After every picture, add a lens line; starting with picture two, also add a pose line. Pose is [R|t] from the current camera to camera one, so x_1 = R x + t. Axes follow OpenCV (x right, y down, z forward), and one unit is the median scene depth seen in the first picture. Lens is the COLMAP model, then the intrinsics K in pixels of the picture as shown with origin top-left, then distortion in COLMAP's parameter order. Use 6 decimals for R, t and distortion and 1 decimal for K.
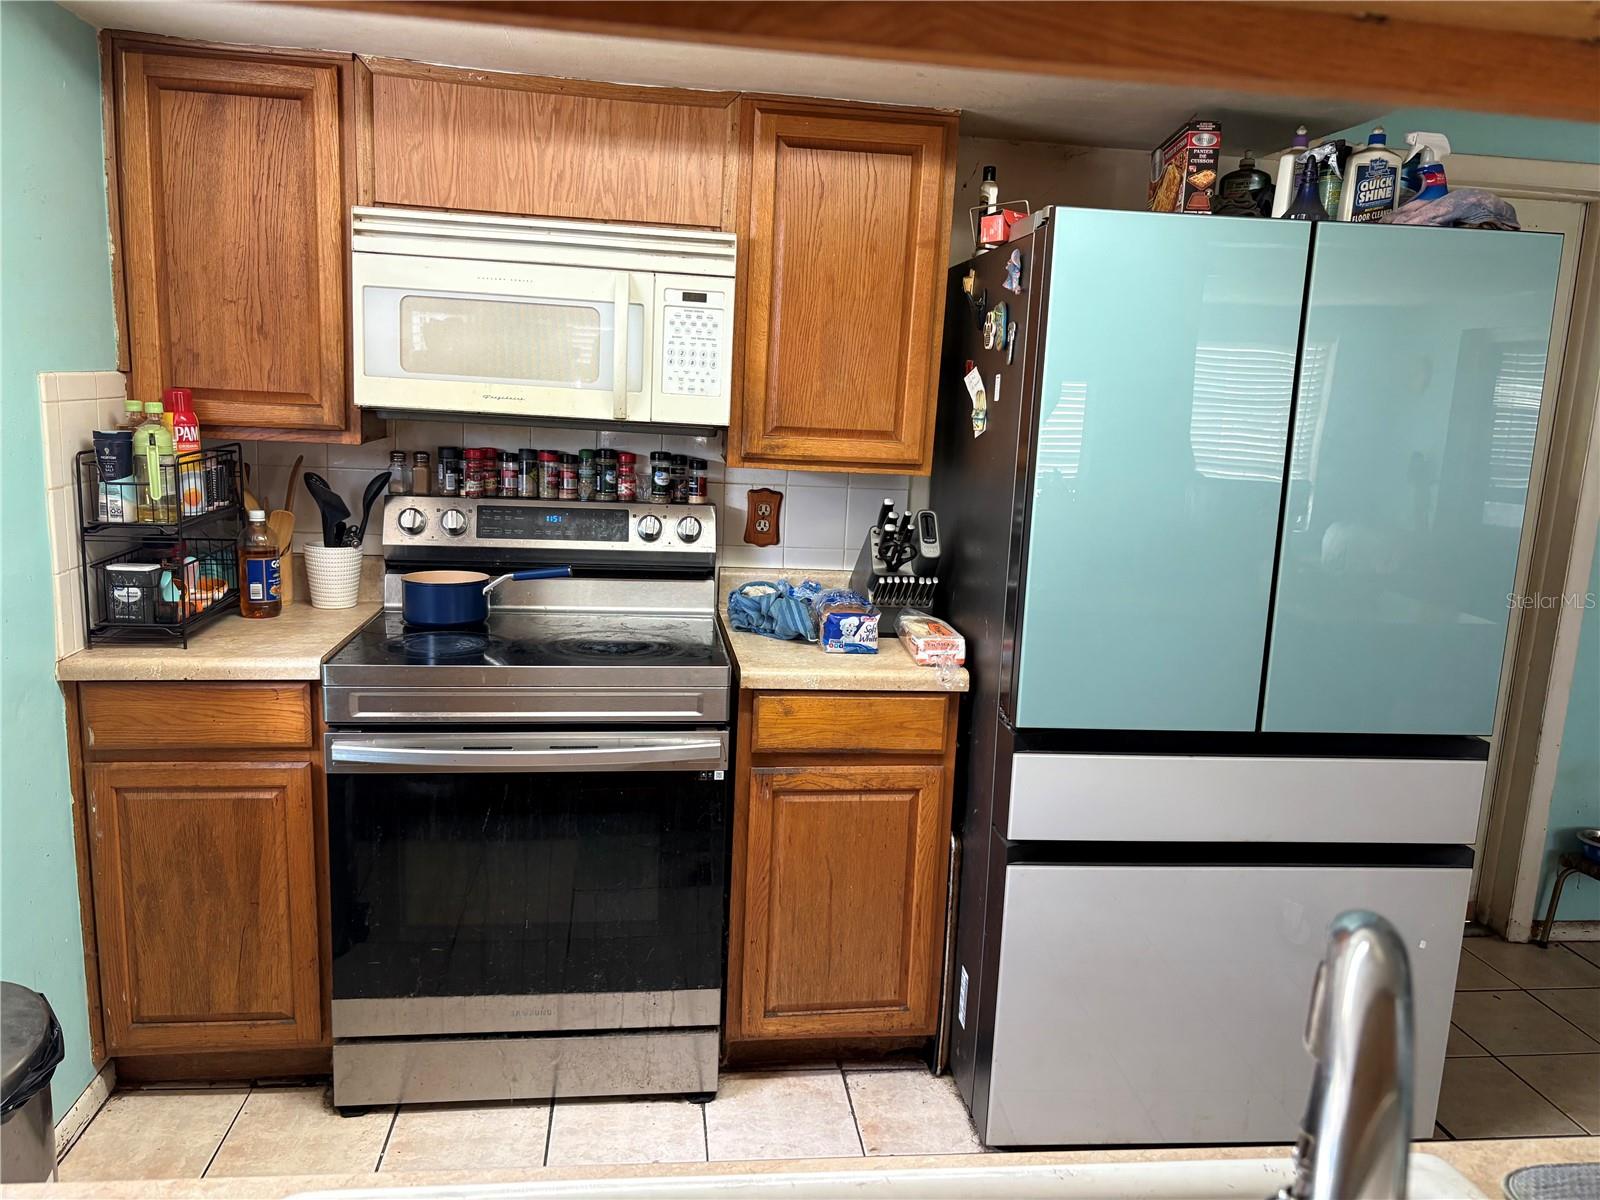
lens RADIAL K [[1216.5, 0, 802.2], [0, 1216.5, 595.1], [0, 0, 1]] dist [0.024928, -0.002992]
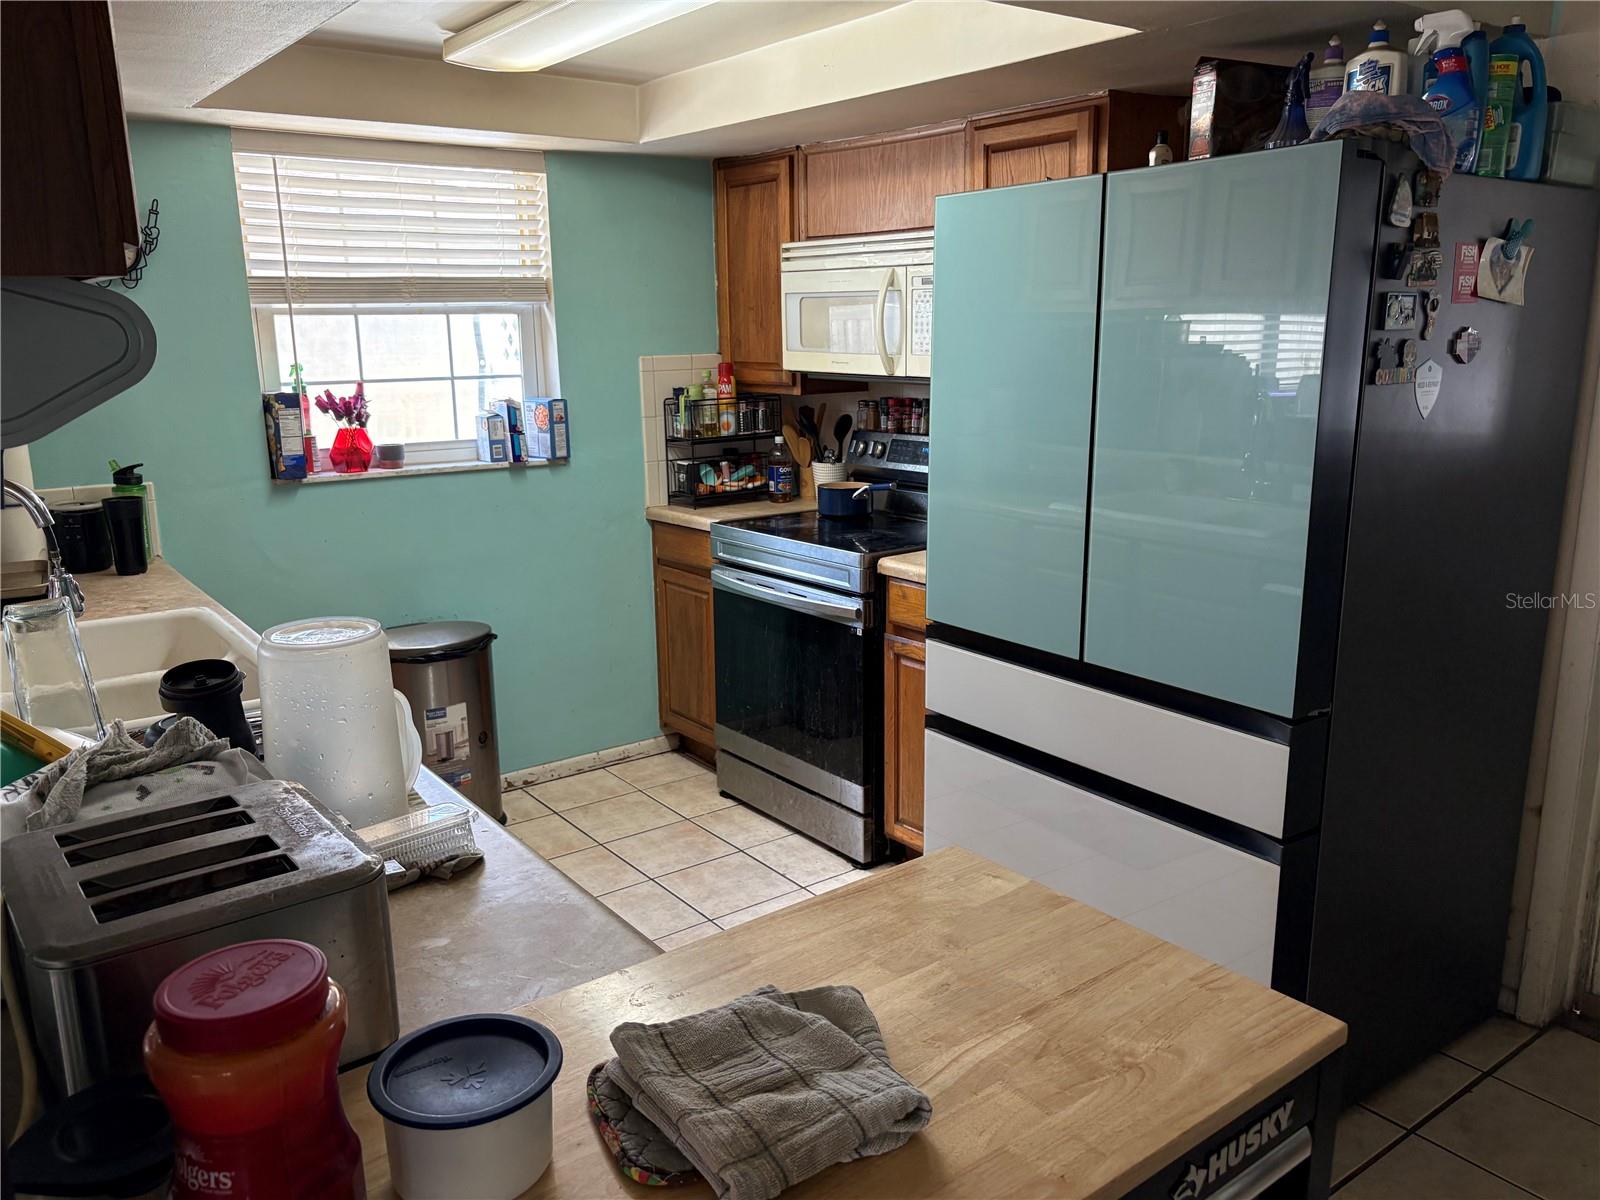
lens RADIAL K [[1216.5, 0, 799.1], [0, 1216.5, 606.0], [0, 0, 1]] dist [0.024928, -0.002992]
pose [[0.501070, 0.145928, -0.853015, 1.065790], [-0.115008, 0.988166, 0.101491, -0.014007], [0.857731, 0.047249, 0.511923, 0.222943]]
